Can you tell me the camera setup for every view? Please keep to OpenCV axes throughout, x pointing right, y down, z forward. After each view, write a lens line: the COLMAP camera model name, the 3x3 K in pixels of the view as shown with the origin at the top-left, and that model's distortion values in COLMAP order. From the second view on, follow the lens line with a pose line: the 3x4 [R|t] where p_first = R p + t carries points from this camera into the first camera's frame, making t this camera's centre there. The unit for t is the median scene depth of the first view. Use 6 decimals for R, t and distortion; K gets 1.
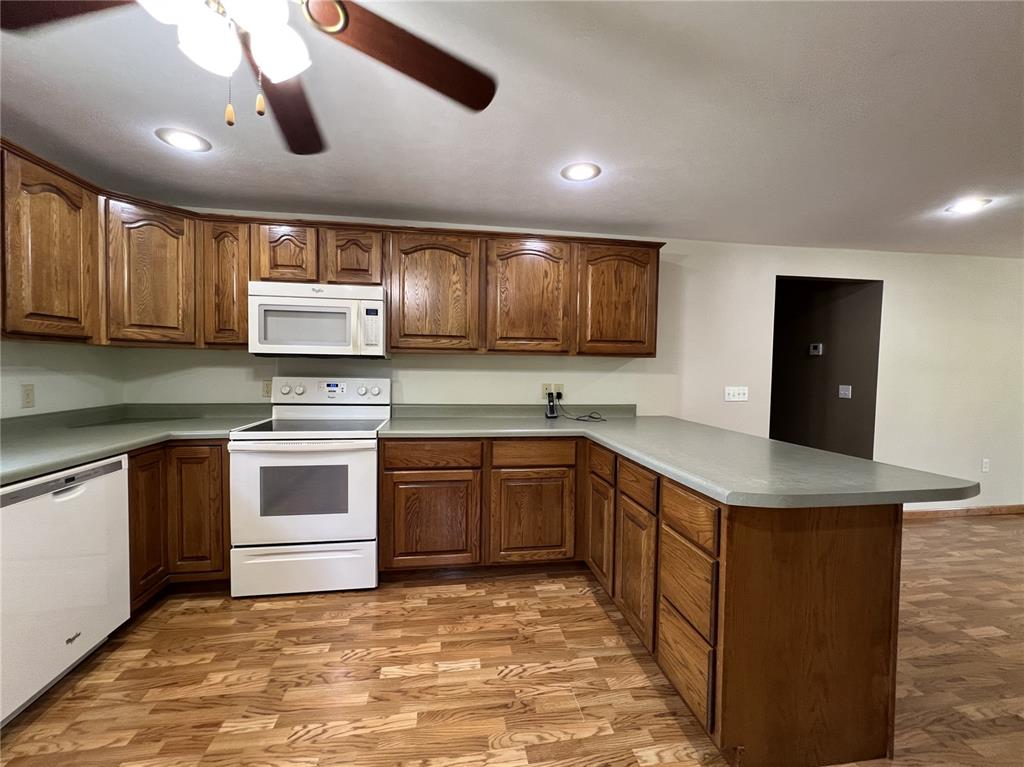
lens RADIAL K [[426.1, 0, 504.0], [0, 426.1, 379.3], [0, 0, 1]] dist [-0.002167, -0.000247]
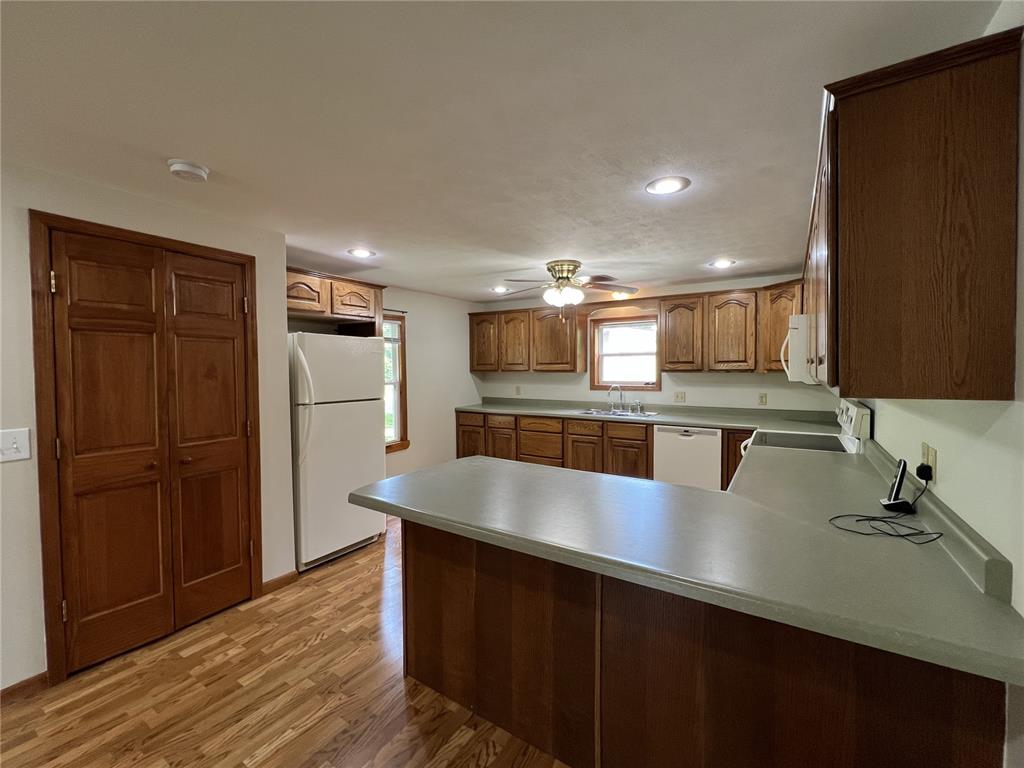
lens RADIAL K [[426.1, 0, 512.1], [0, 426.1, 380.1], [0, 0, 1]] dist [-0.002167, -0.000247]
pose [[-0.662344, 0.016993, -0.749007, 1.155806], [-0.024215, 0.998735, 0.044072, -0.110155], [0.748808, 0.047328, -0.661095, 1.455989]]
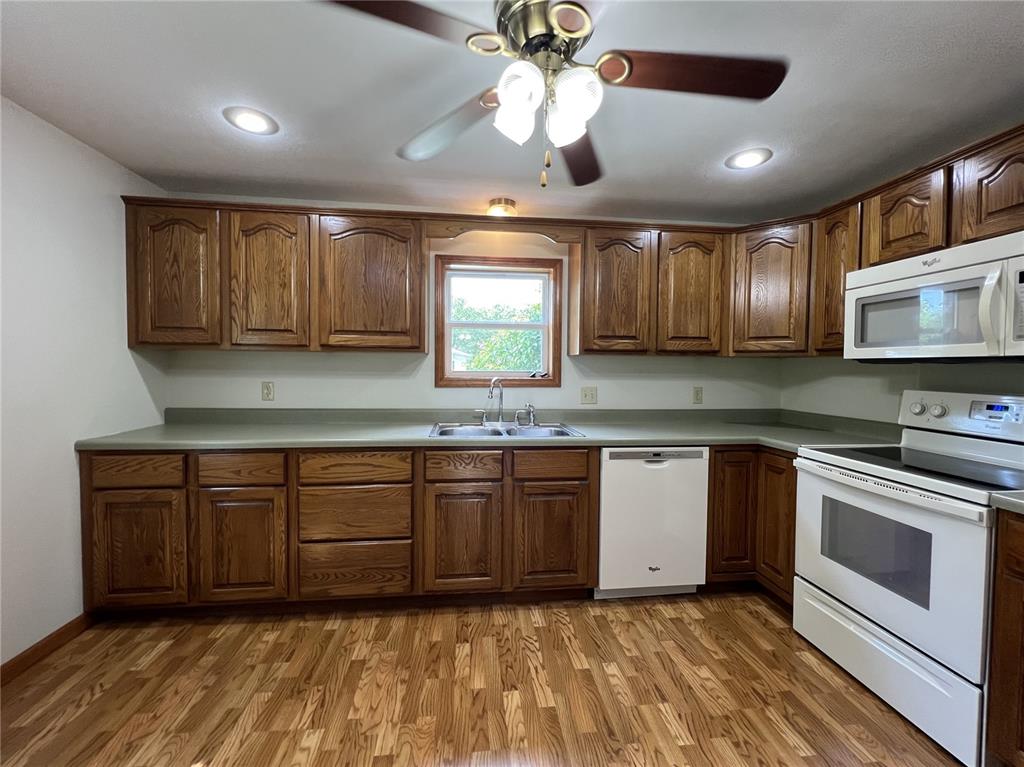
lens RADIAL K [[426.1, 0, 509.9], [0, 426.1, 380.8], [0, 0, 1]] dist [-0.002167, -0.000247]
pose [[-0.046789, 0.016854, -0.998763, 0.311021], [-0.040998, 0.998983, 0.018779, -0.009999], [0.998063, 0.041826, -0.046050, 0.451761]]
